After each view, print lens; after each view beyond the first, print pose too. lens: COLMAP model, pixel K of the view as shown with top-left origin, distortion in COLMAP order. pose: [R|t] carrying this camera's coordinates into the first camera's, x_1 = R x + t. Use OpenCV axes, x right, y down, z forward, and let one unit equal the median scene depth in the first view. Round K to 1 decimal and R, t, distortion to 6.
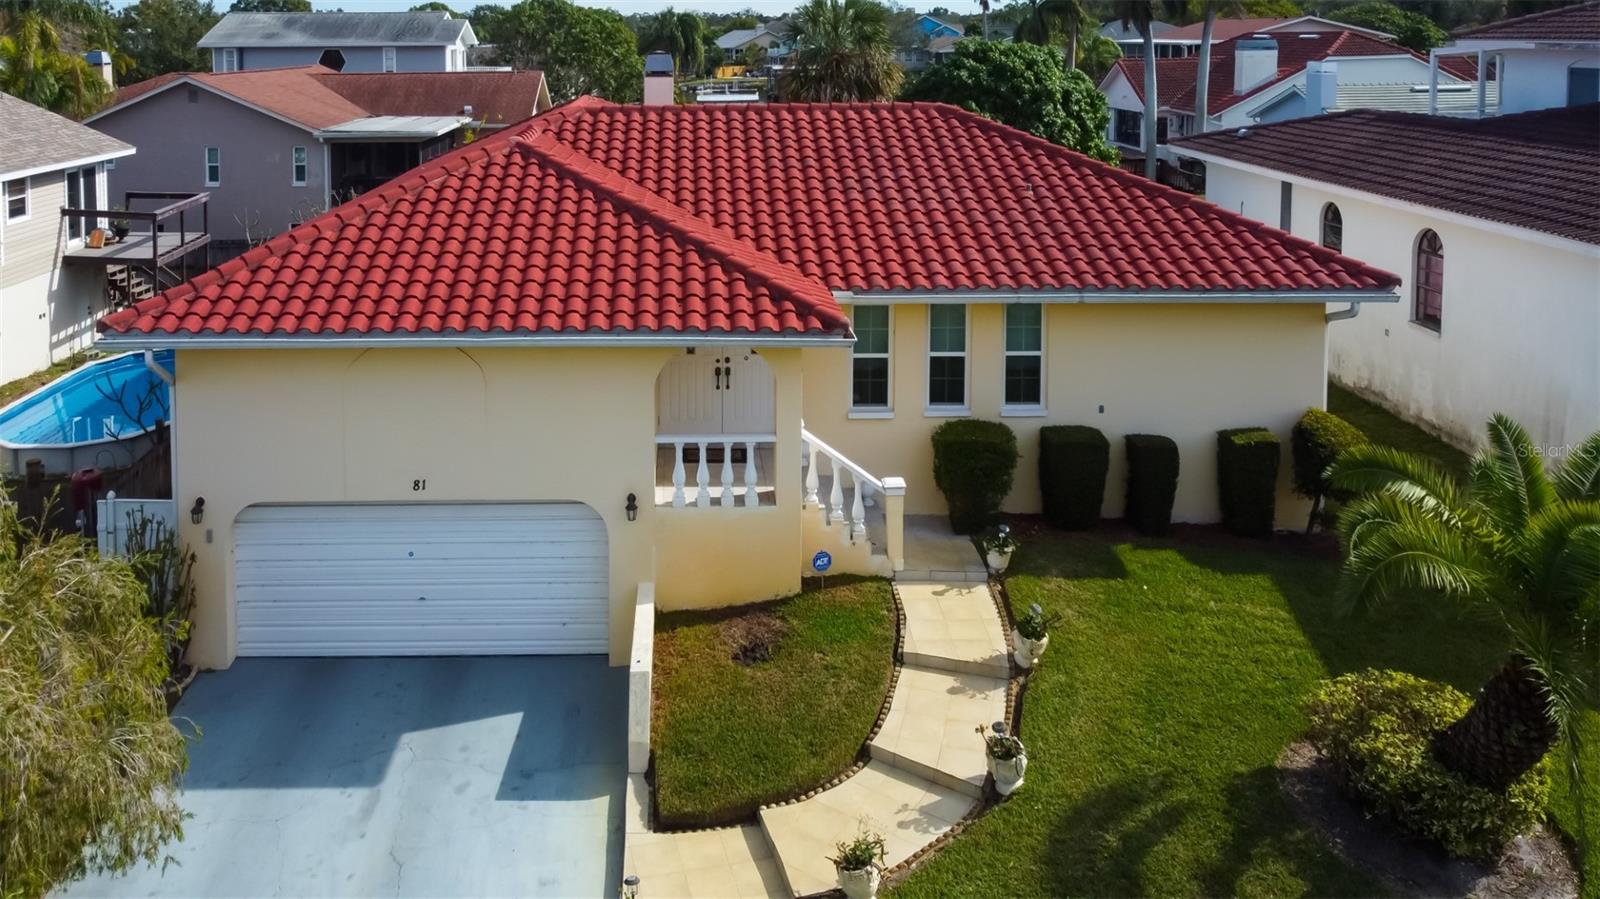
lens RADIAL K [[1217.5, 0, 800.0], [0, 1217.5, 449.5], [0, 0, 1]] dist [0.010181, 0.016495]
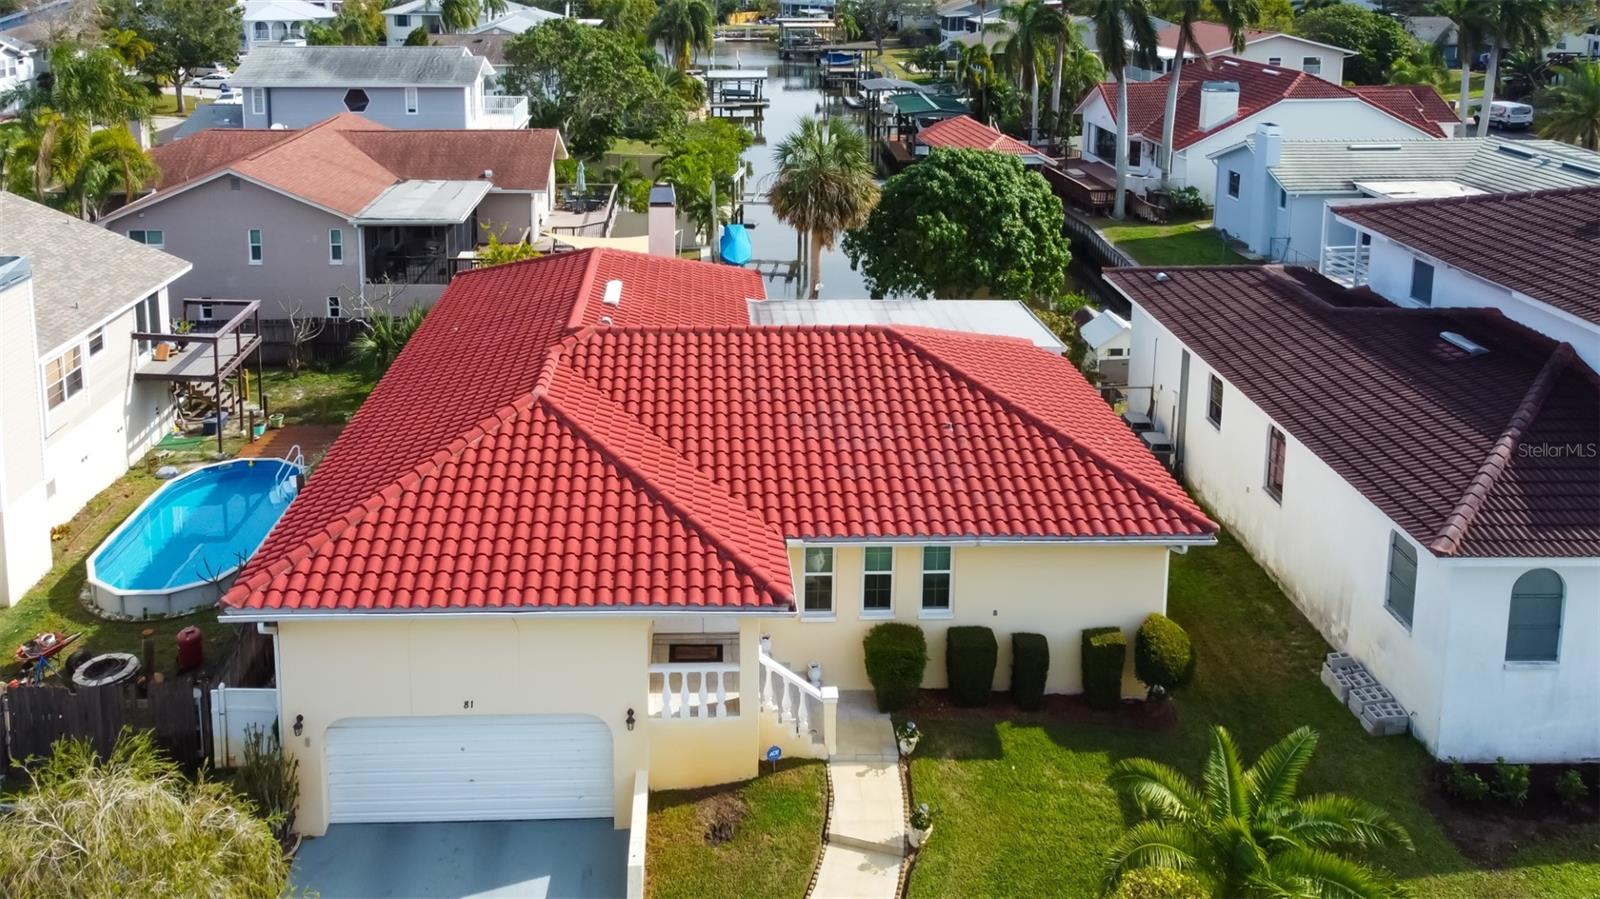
lens RADIAL K [[1164.9, 0, 876.9], [0, 1164.9, 494.6], [0, 0, 1]] dist [0.012506, 0.006160]
pose [[0.998275, 0.014097, 0.056985, 0.051740], [-0.020550, 0.993236, 0.114280, -0.326946], [-0.054989, -0.115254, 0.991813, -0.239771]]
